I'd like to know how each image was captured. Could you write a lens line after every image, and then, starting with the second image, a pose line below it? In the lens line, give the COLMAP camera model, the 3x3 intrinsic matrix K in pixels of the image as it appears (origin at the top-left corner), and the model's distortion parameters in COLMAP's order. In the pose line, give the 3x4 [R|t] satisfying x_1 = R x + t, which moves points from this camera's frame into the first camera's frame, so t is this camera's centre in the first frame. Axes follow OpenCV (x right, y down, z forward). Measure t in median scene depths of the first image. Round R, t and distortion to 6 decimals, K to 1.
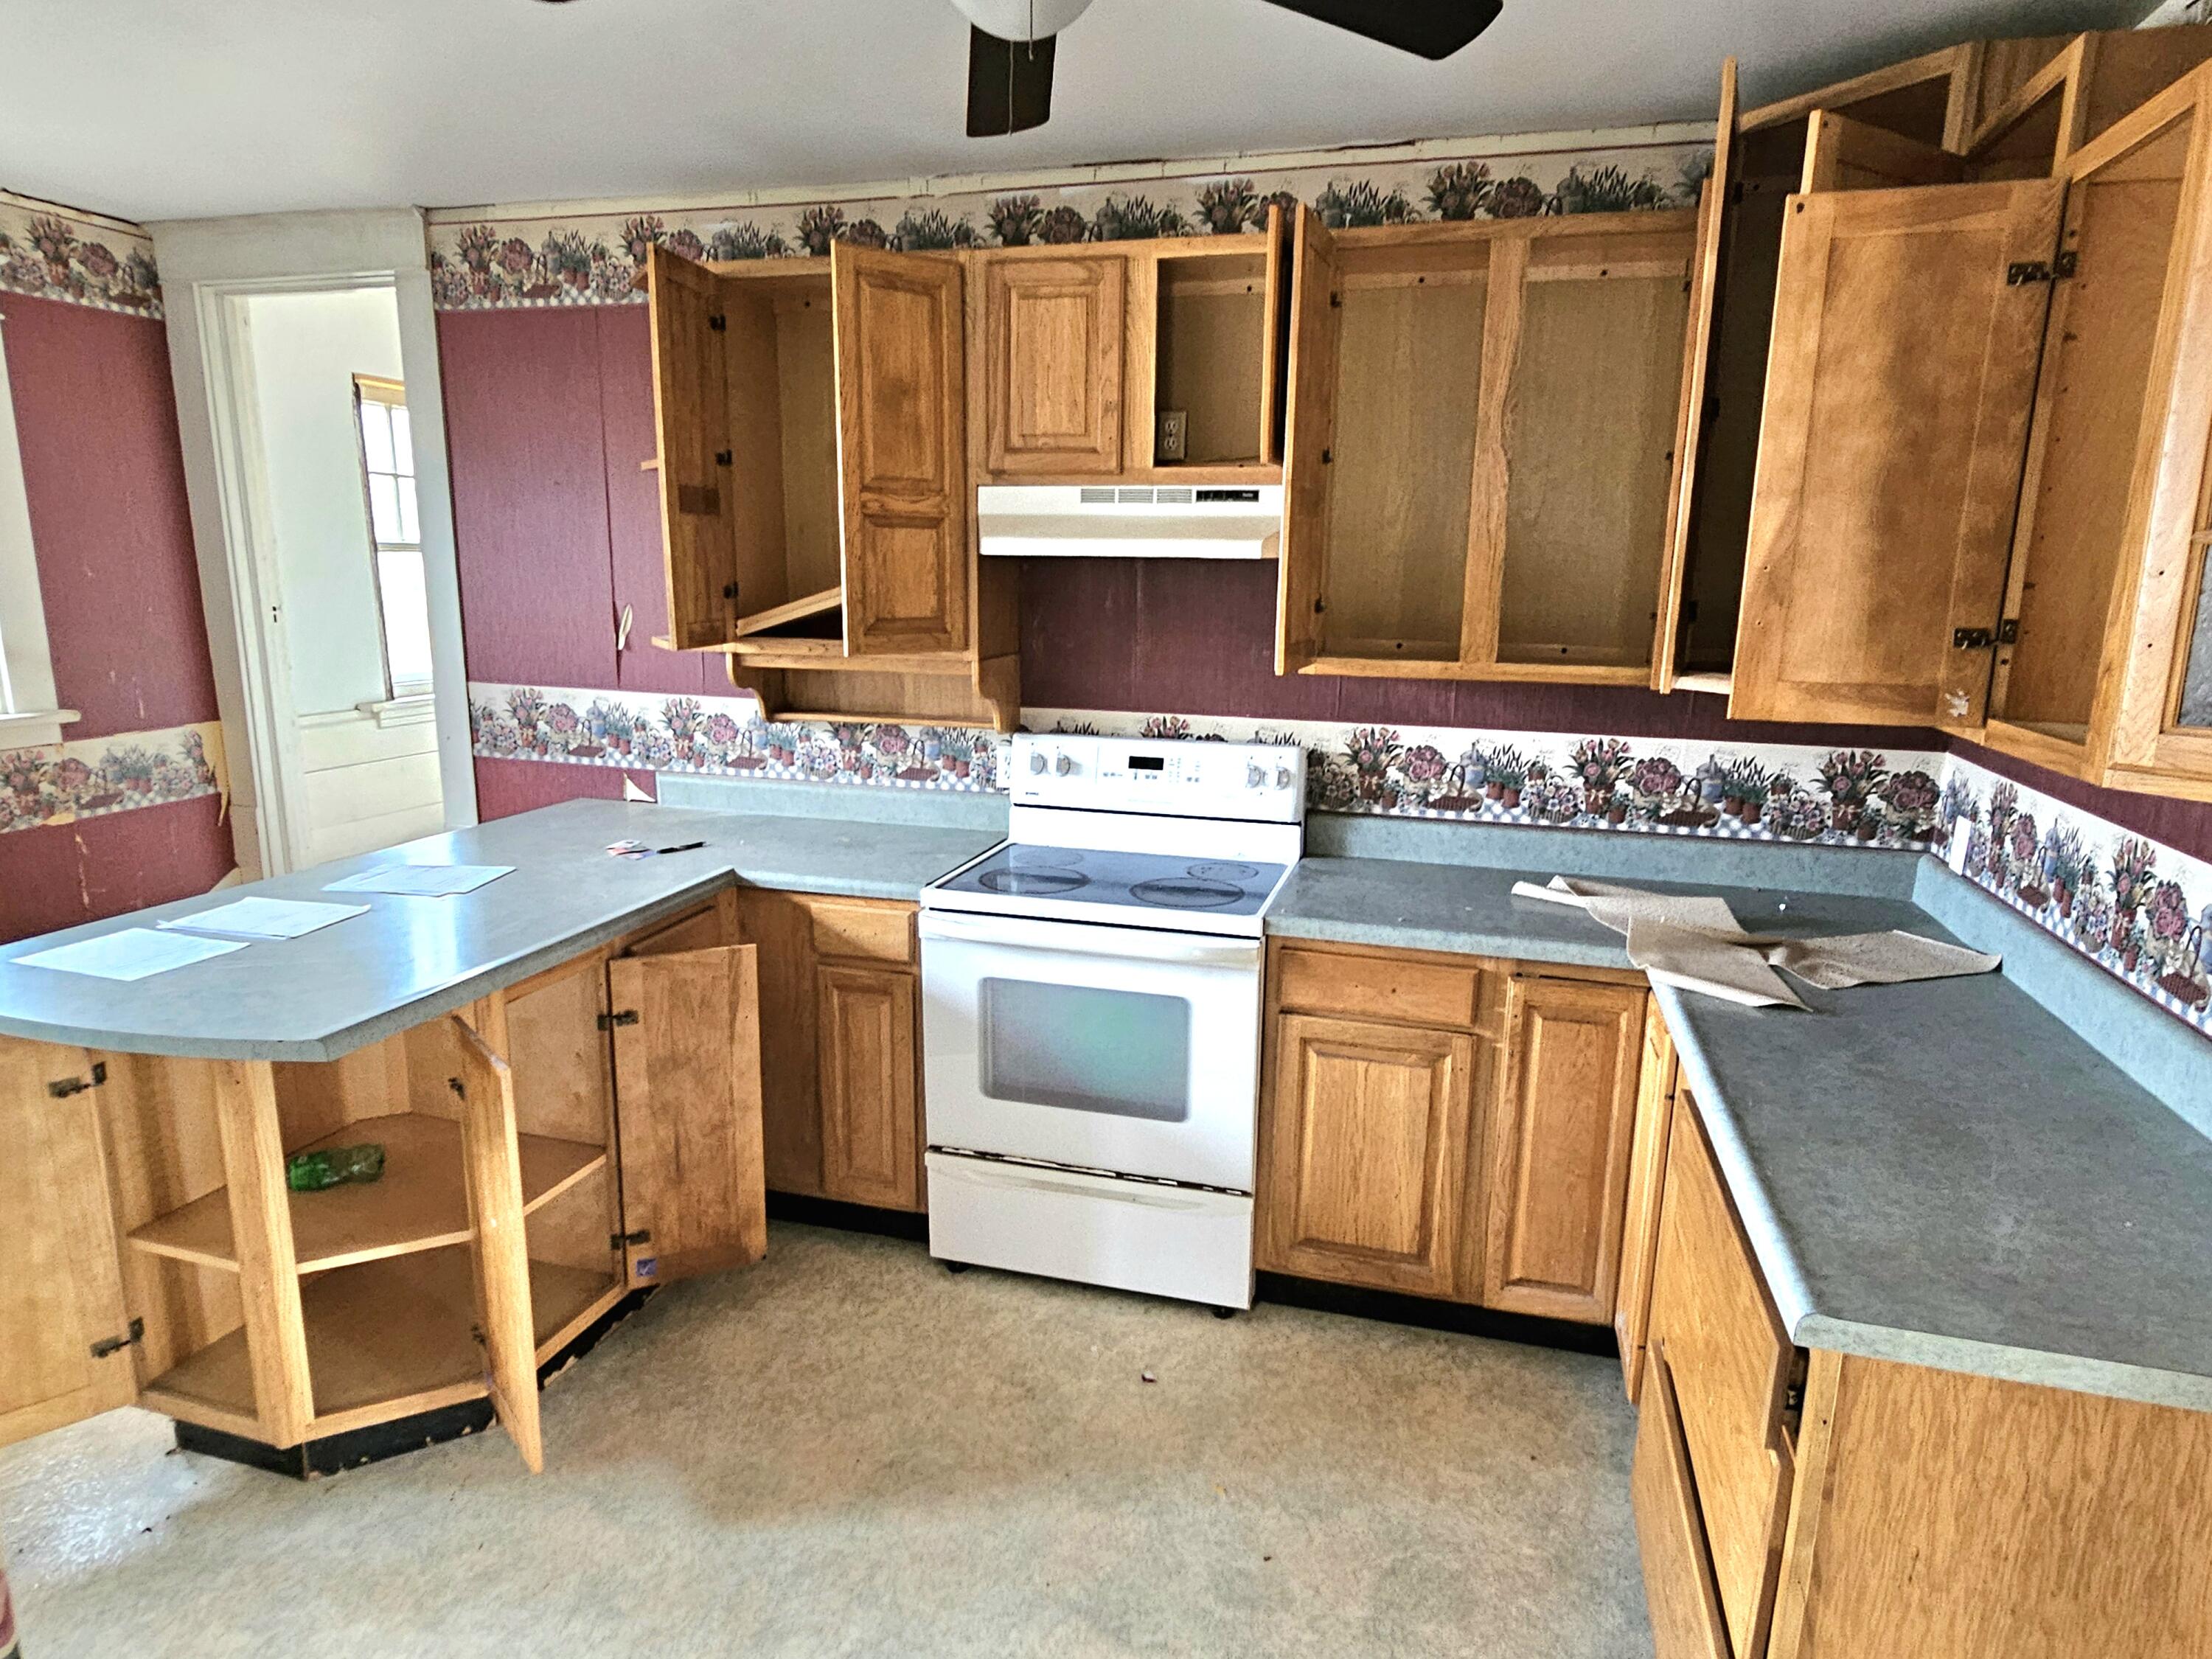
lens RADIAL K [[1269.1, 0, 1114.8], [0, 1269.1, 830.5], [0, 0, 1]] dist [0.004385, -0.003726]
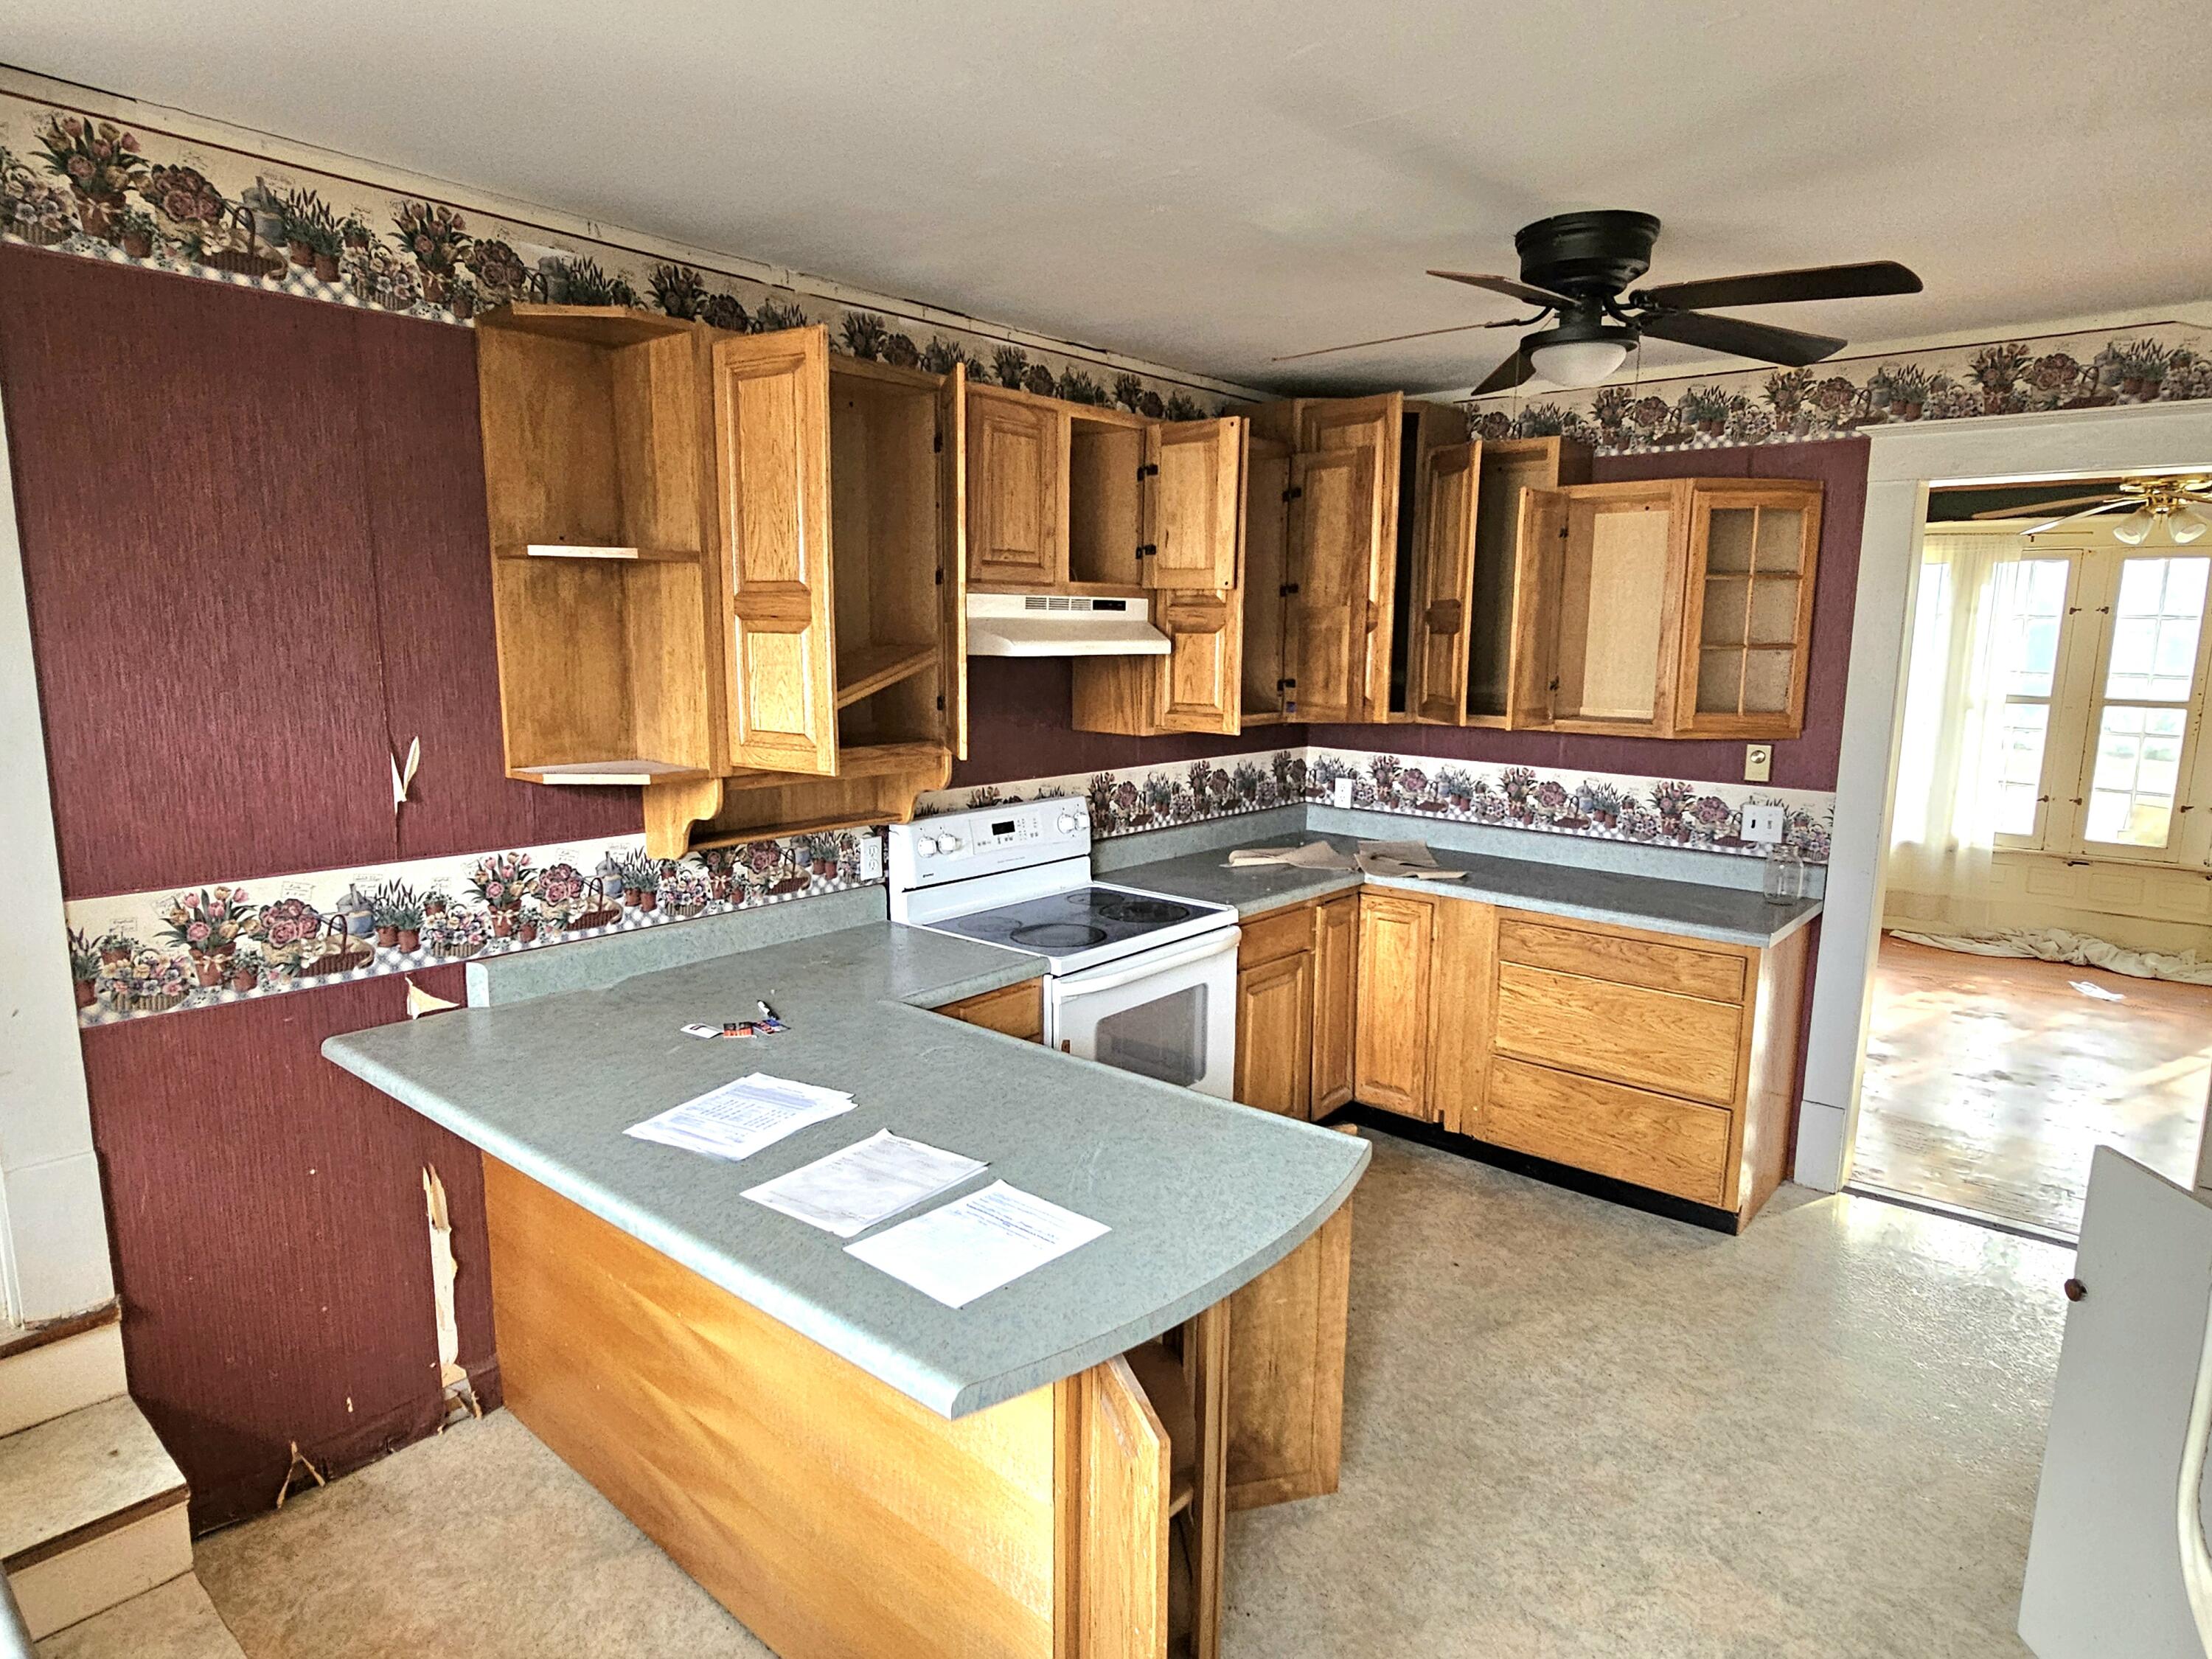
lens RADIAL K [[1269.1, 0, 1116.6], [0, 1269.1, 827.5], [0, 0, 1]] dist [0.004385, -0.003726]
pose [[0.419141, -0.156553, 0.894322, -0.894683], [0.181475, 0.979590, 0.086428, -0.124713], [-0.889600, 0.126072, 0.438997, 0.371987]]
